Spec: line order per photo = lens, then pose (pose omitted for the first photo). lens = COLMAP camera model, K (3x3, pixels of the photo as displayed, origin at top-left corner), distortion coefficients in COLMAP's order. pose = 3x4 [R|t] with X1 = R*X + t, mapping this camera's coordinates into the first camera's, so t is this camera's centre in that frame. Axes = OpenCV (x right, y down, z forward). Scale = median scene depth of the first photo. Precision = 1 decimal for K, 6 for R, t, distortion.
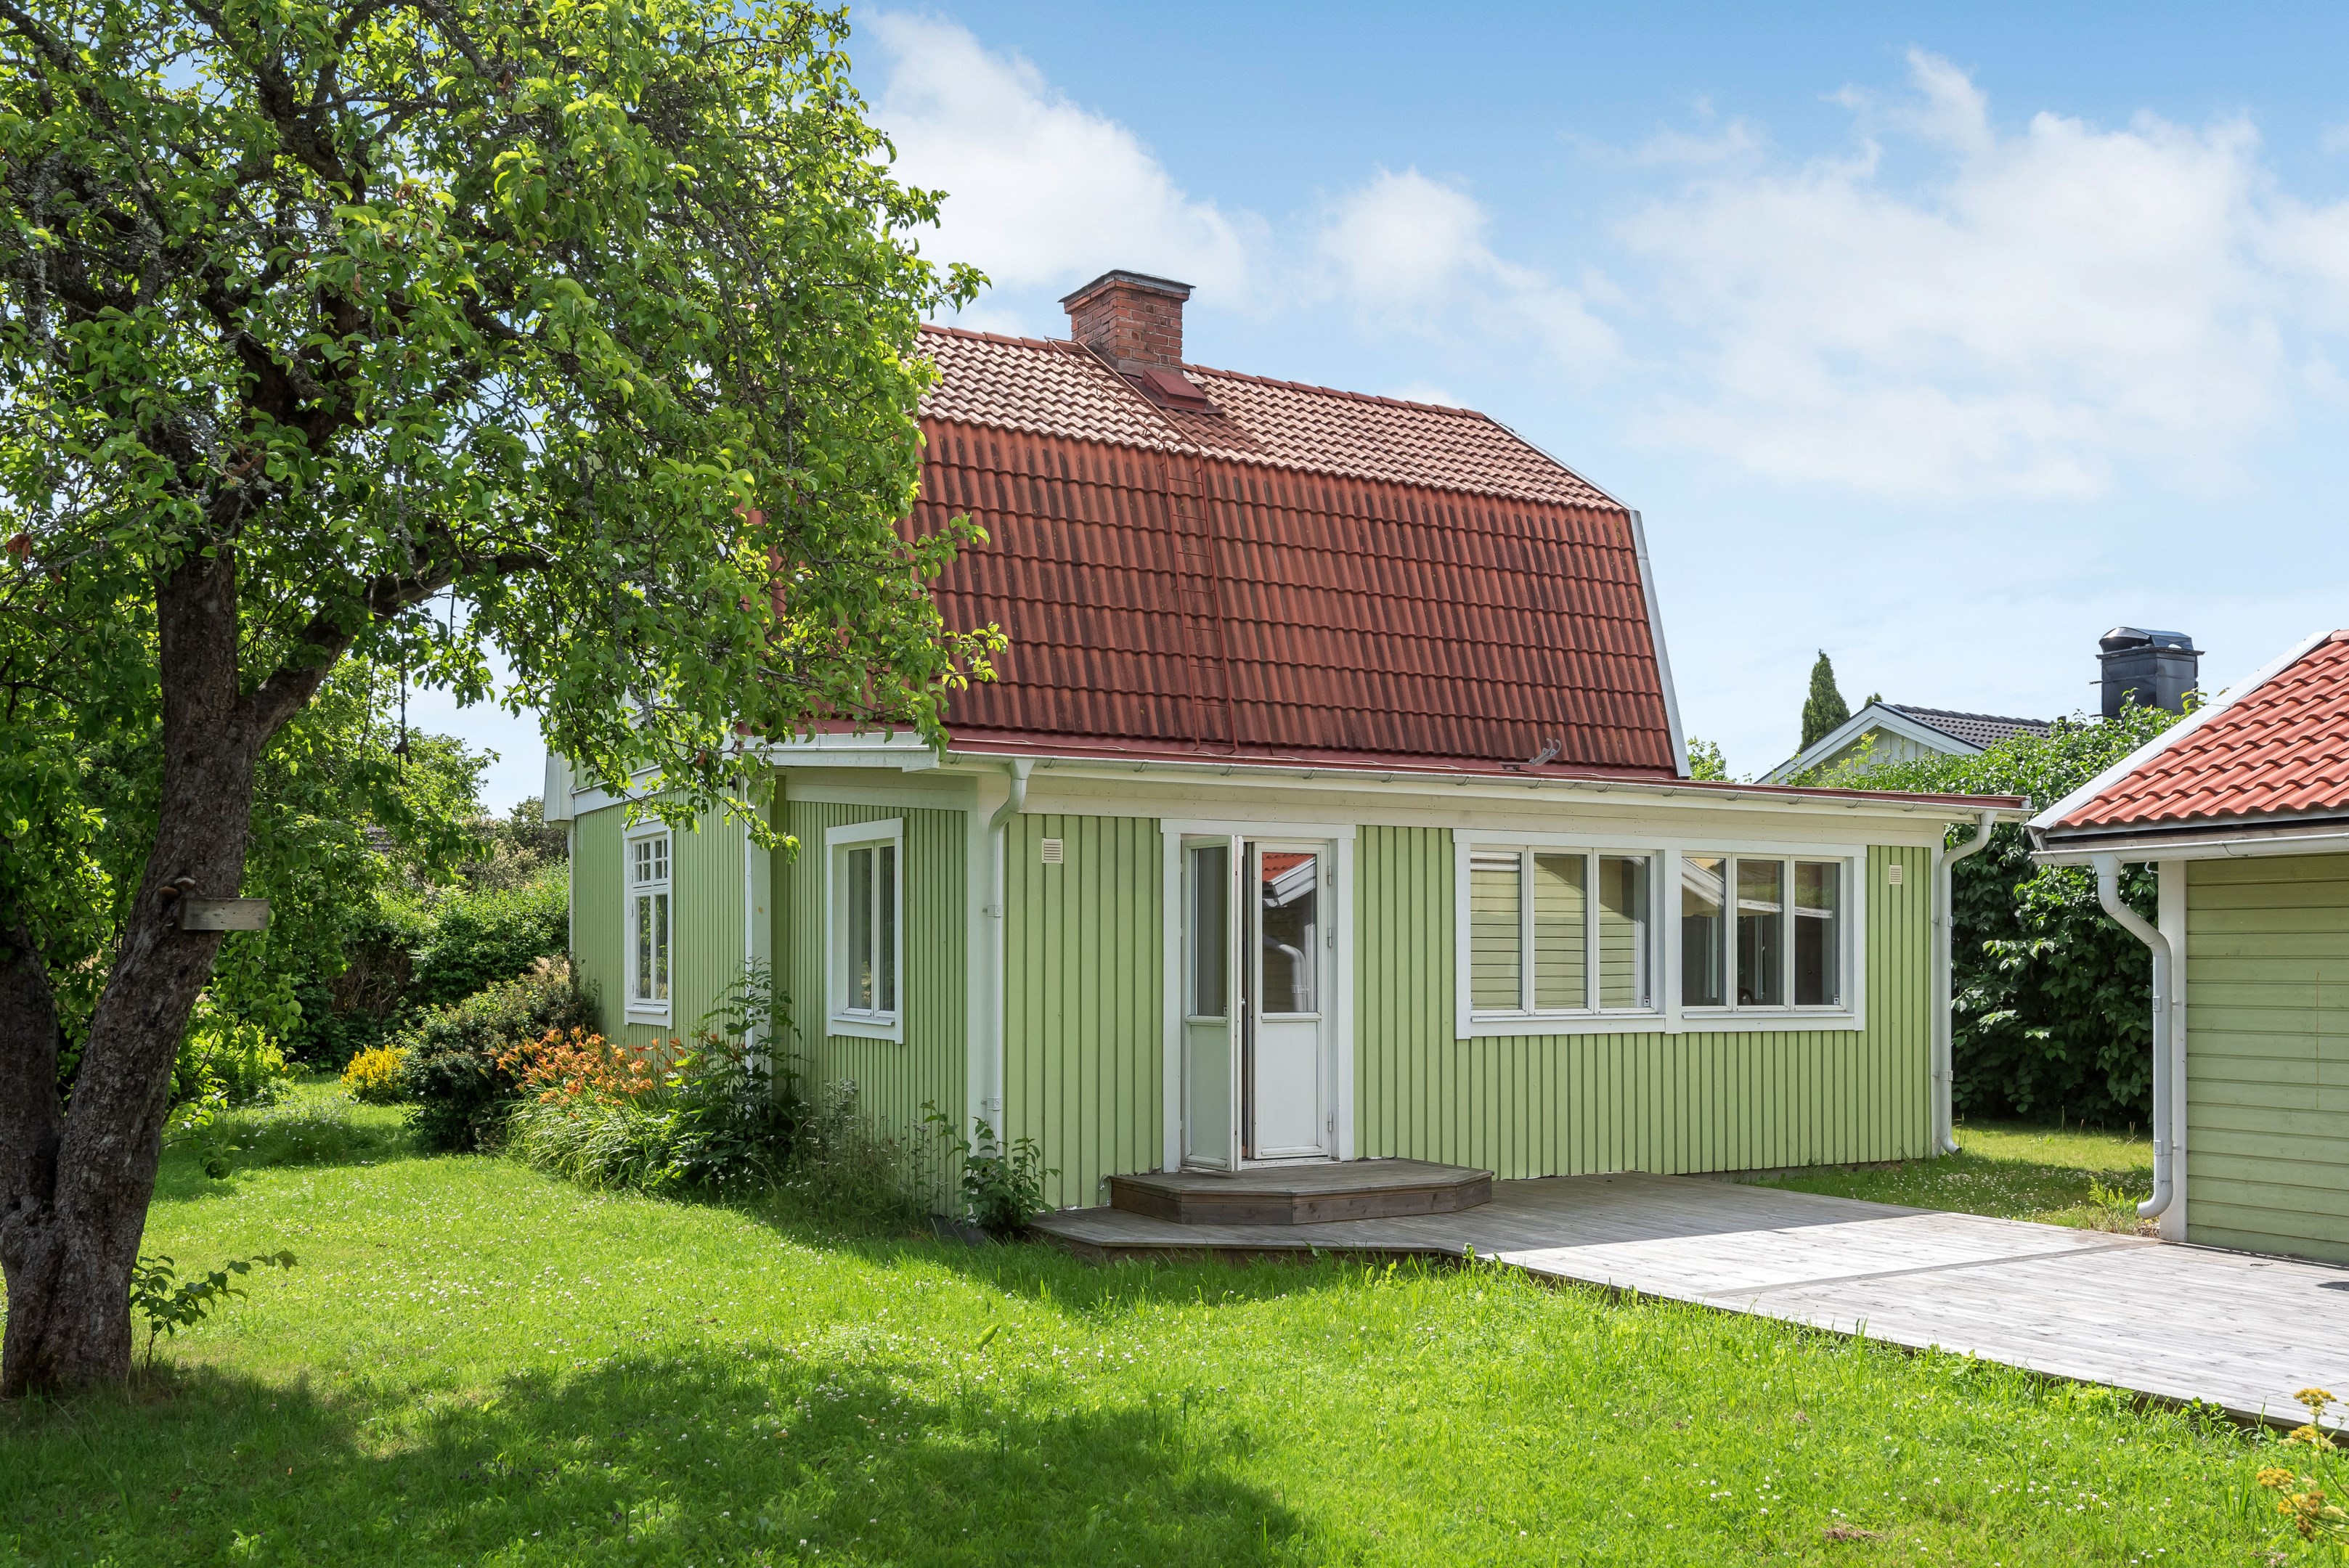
lens RADIAL K [[2032.2, 0, 1185.7], [0, 2032.2, 901.7], [0, 0, 1]] dist [0.022256, 0.003746]
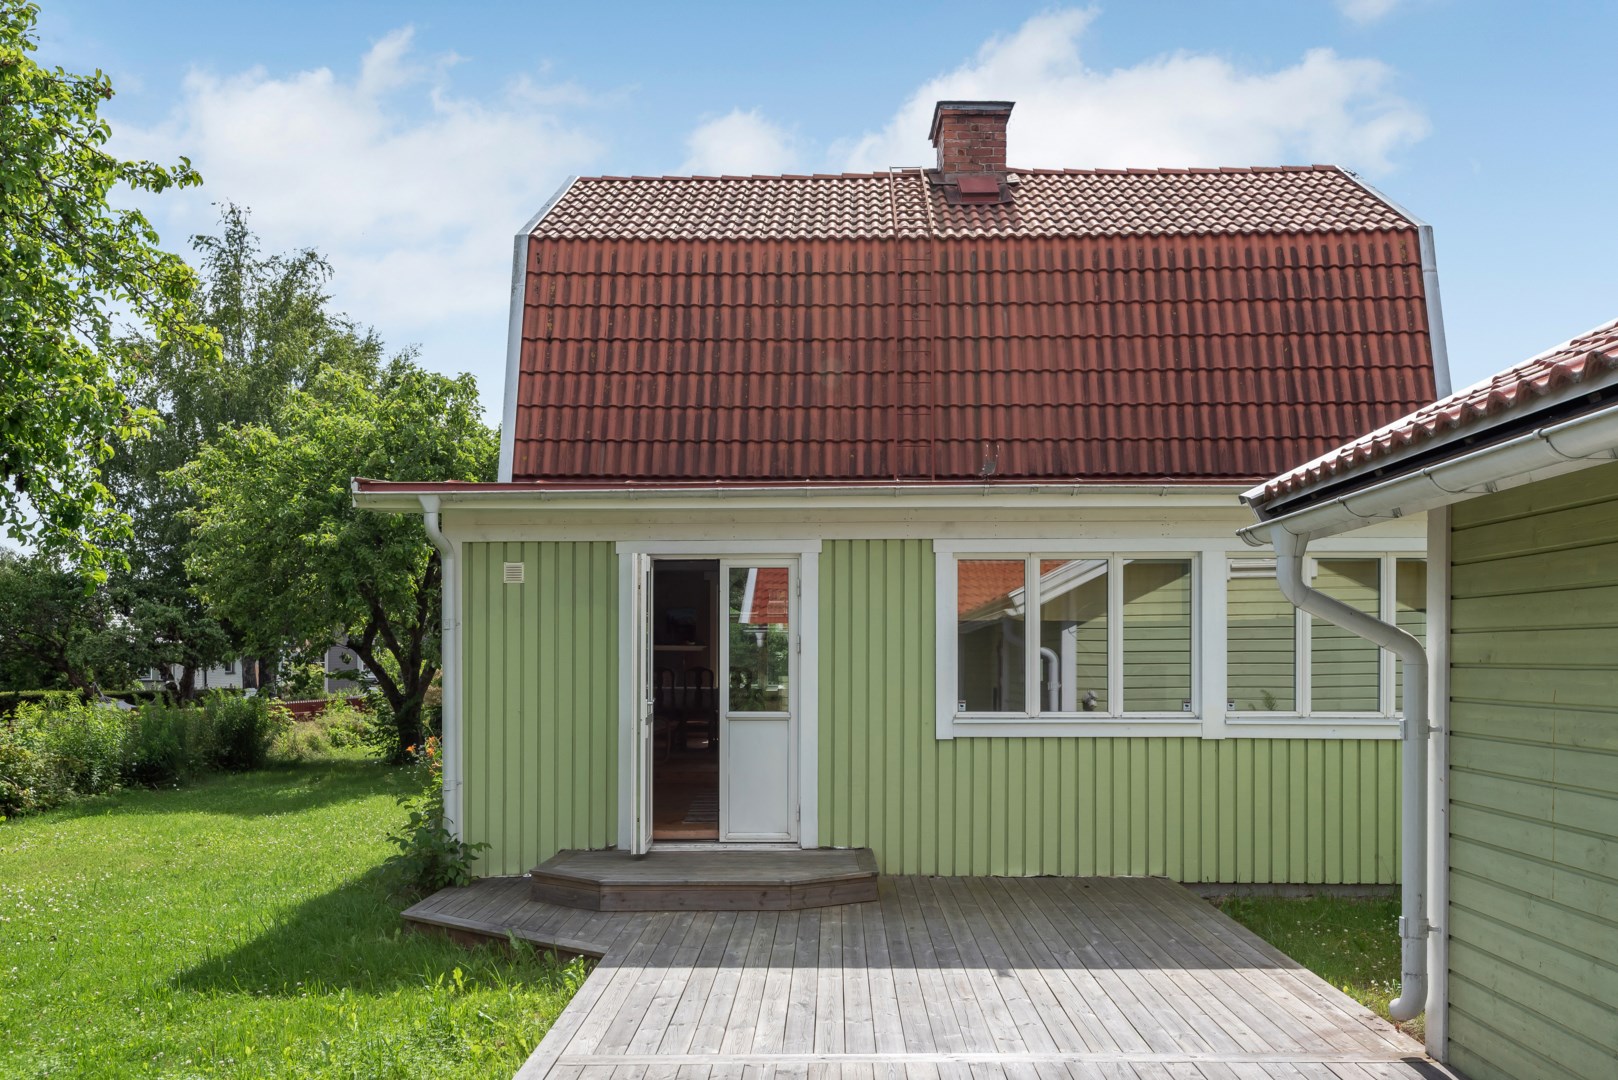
lens RADIAL K [[1305.9, 0, 789.4], [0, 1305.9, 635.9], [0, 0, 1]] dist [0.026923, -0.000345]
pose [[0.860898, -0.008584, -0.508705, 0.303854], [0.014897, 0.999854, 0.008339, 0.005388], [0.508559, -0.014758, 0.860900, 0.280197]]
